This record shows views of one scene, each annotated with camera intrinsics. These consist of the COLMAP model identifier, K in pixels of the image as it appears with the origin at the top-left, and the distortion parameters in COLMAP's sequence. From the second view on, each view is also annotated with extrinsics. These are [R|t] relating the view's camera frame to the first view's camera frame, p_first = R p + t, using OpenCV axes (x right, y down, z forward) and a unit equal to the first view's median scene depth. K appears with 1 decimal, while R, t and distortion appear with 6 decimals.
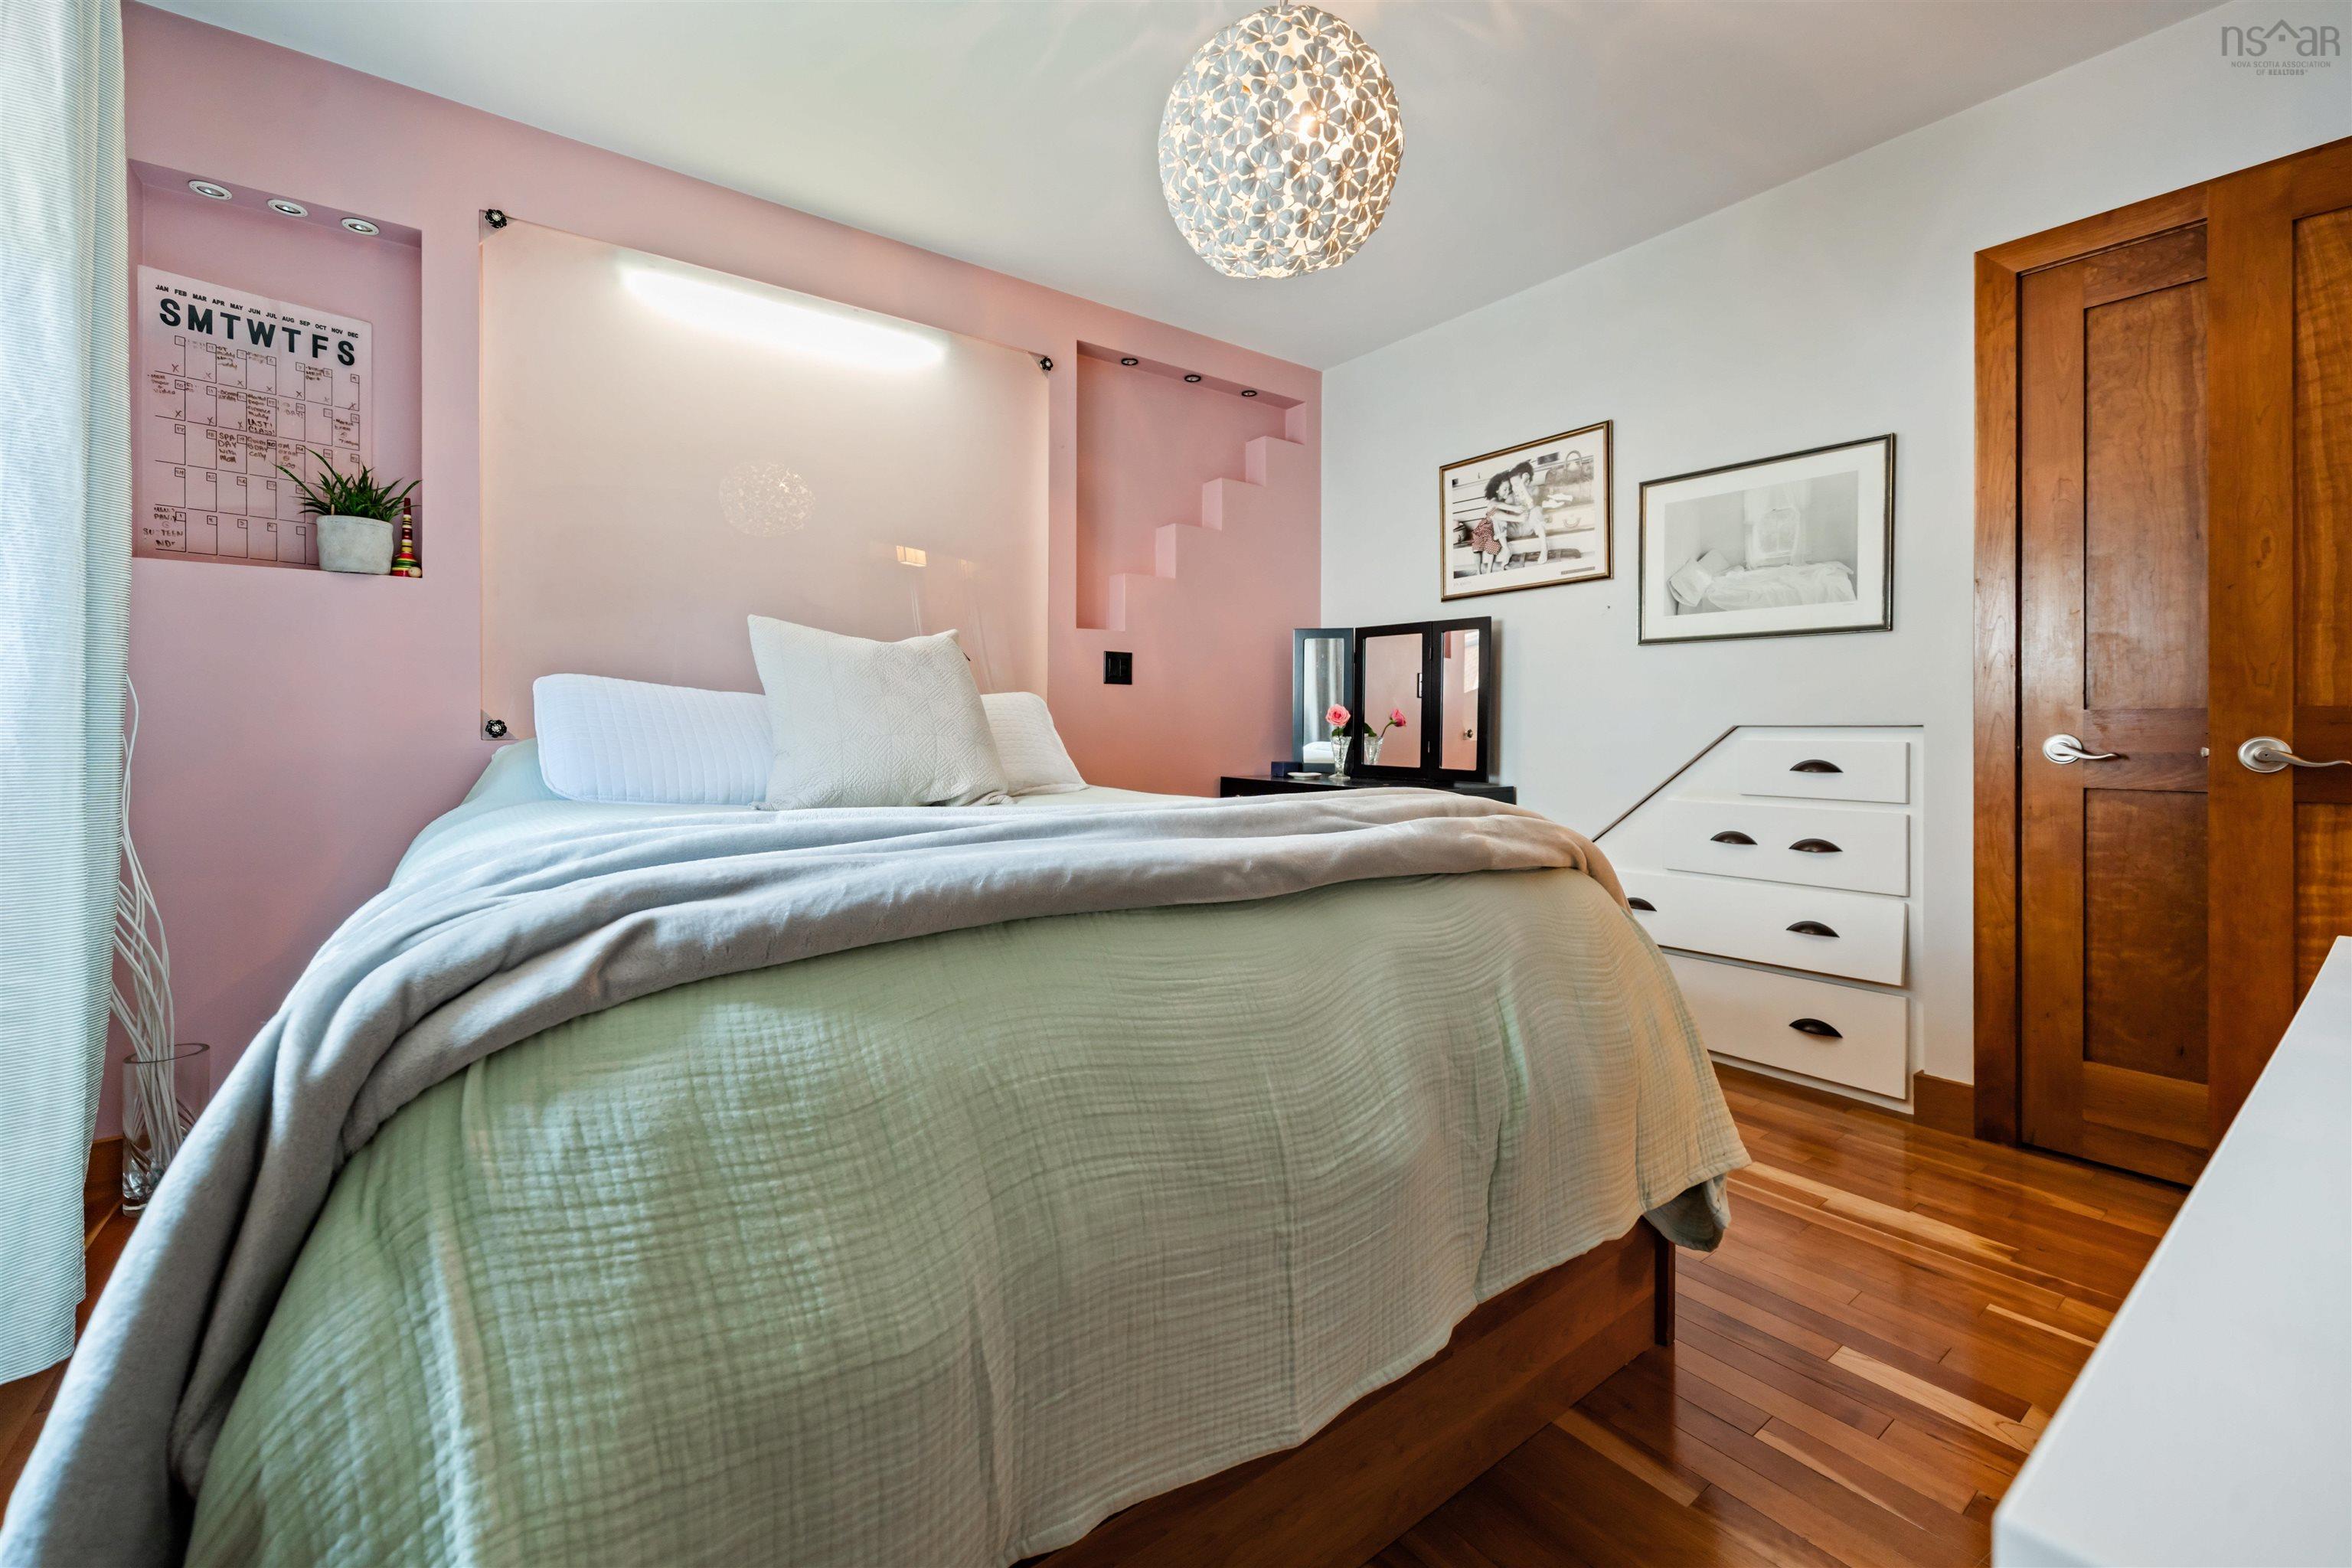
lens RADIAL K [[975.9, 0, 1176.4], [0, 975.9, 729.7], [0, 0, 1]] dist [0.041466, 0.000106]
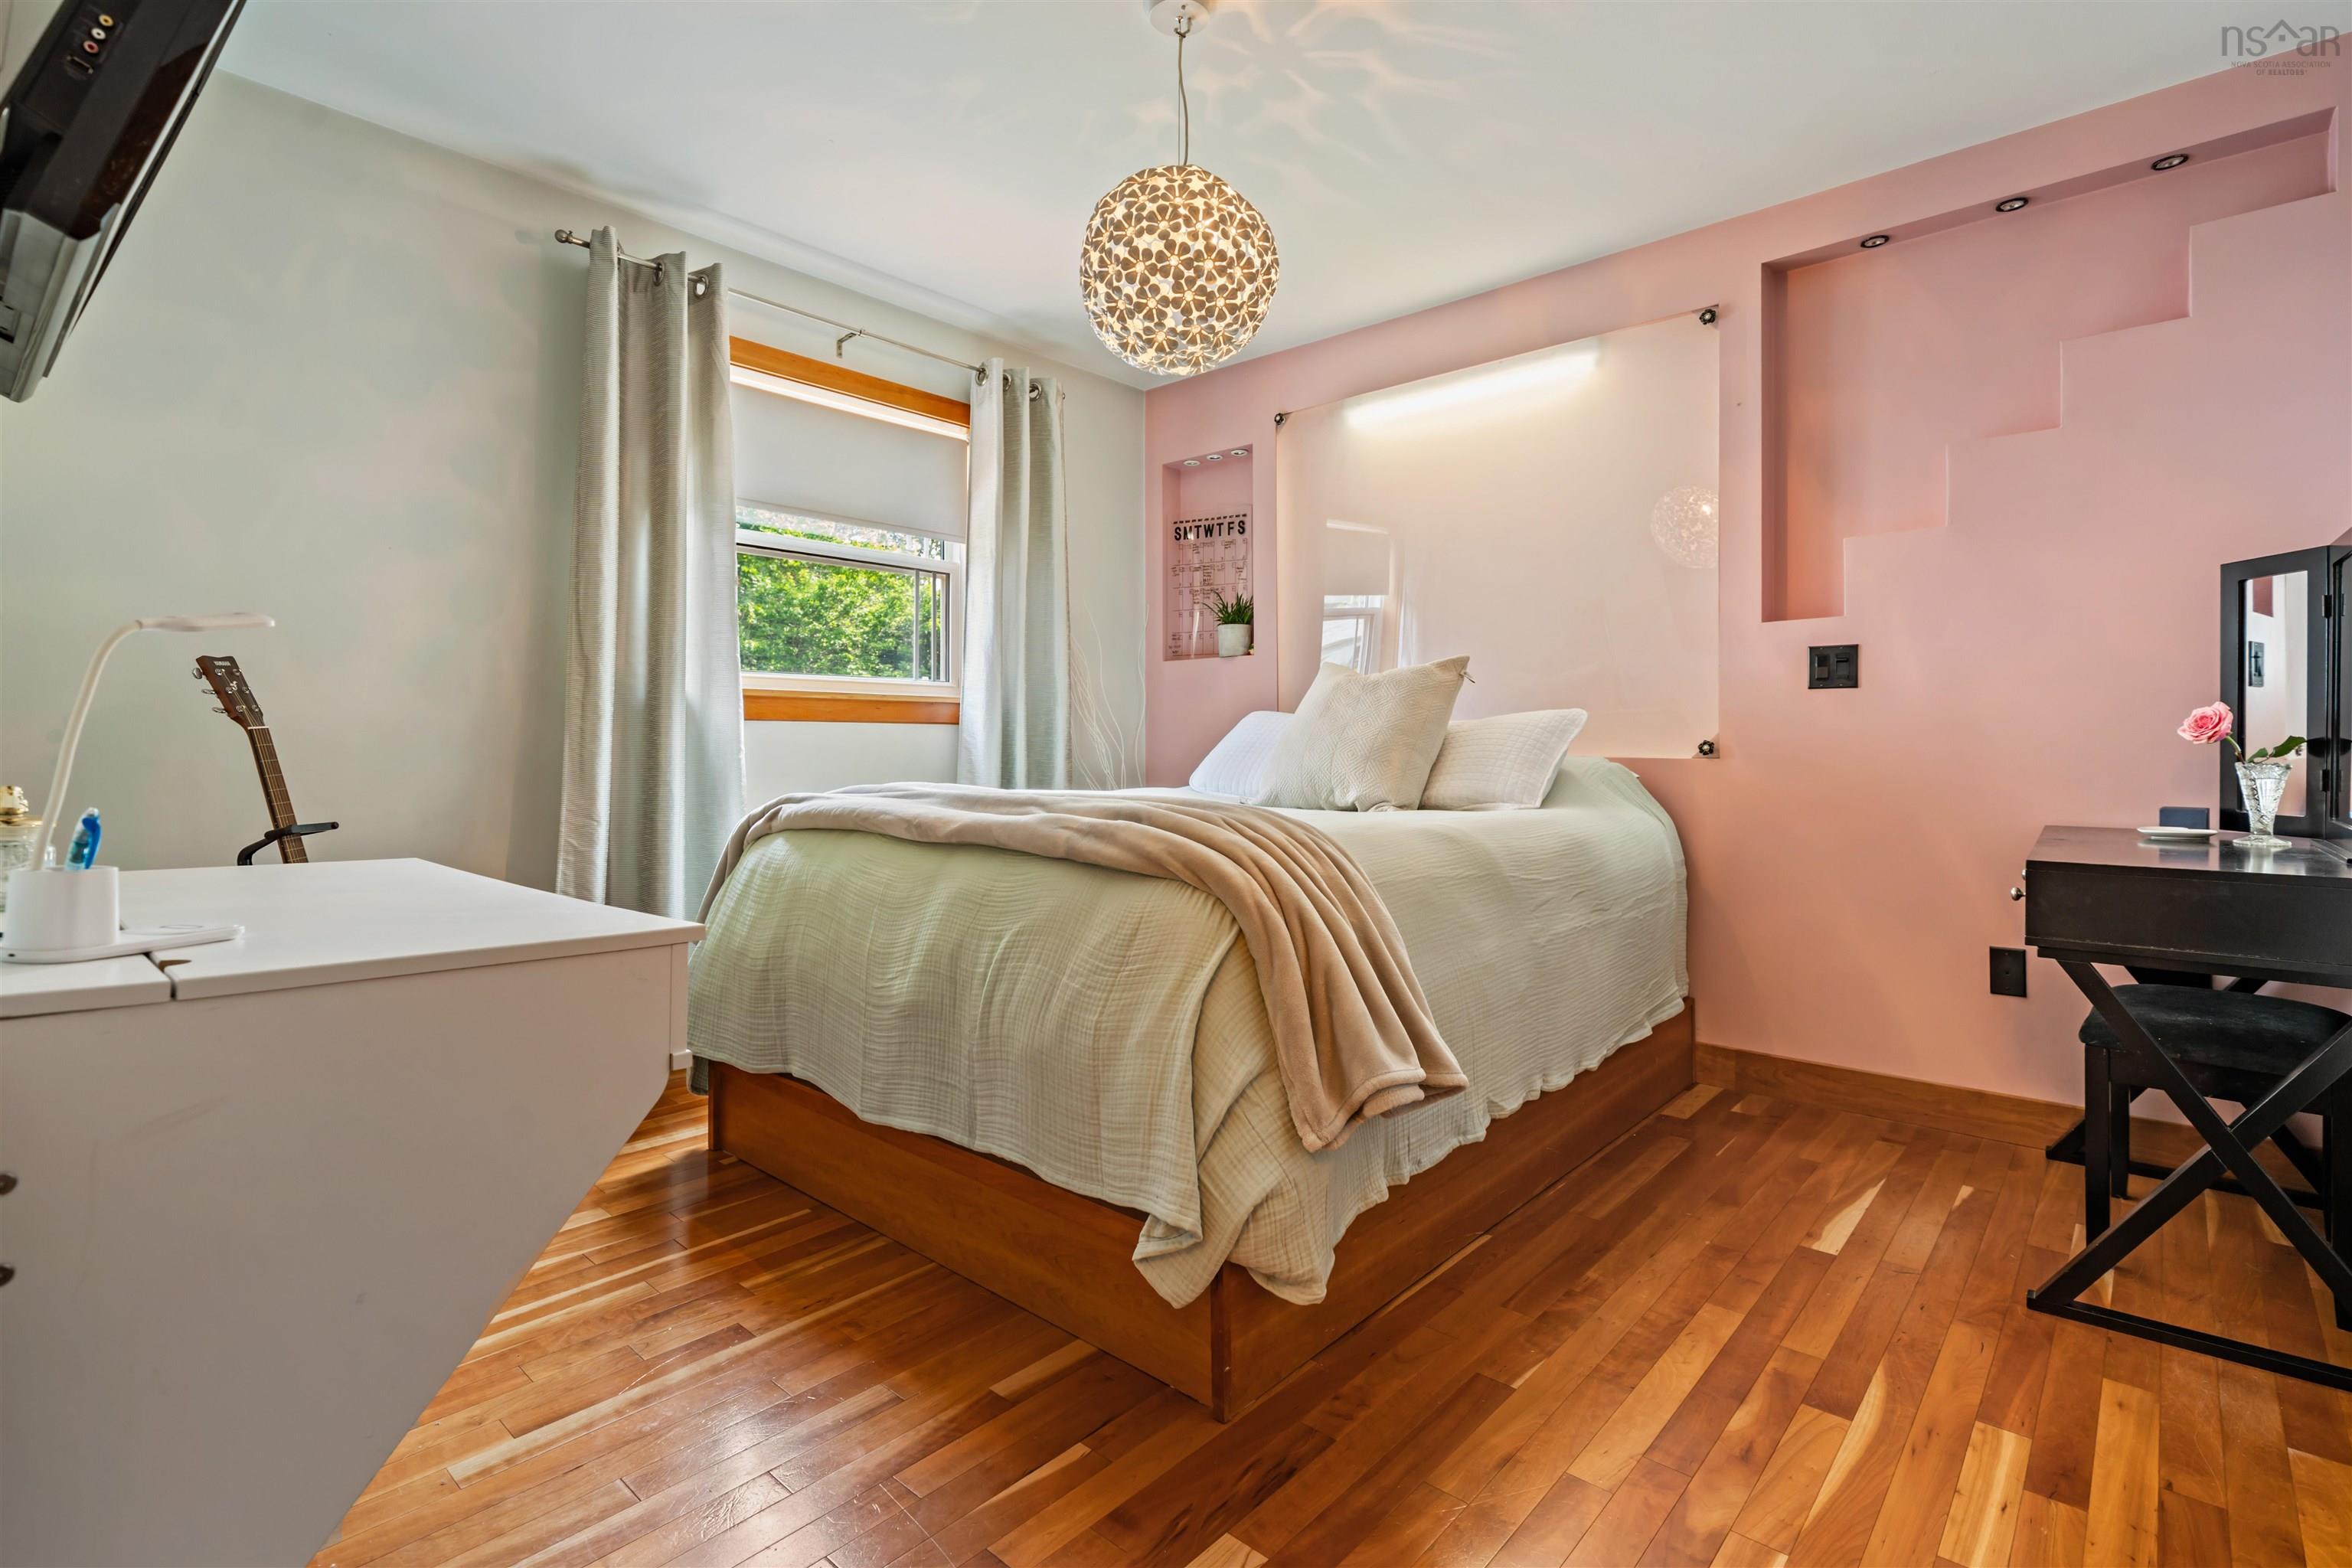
lens RADIAL K [[1131.1, 0, 1164.8], [0, 1131.1, 781.3], [0, 0, 1]] dist [0.000992, -0.000247]
pose [[0.204529, 0.030171, -0.978395, 1.057541], [-0.002707, 0.999538, 0.030257, 0.000139], [0.978857, -0.003540, 0.204516, 0.487203]]
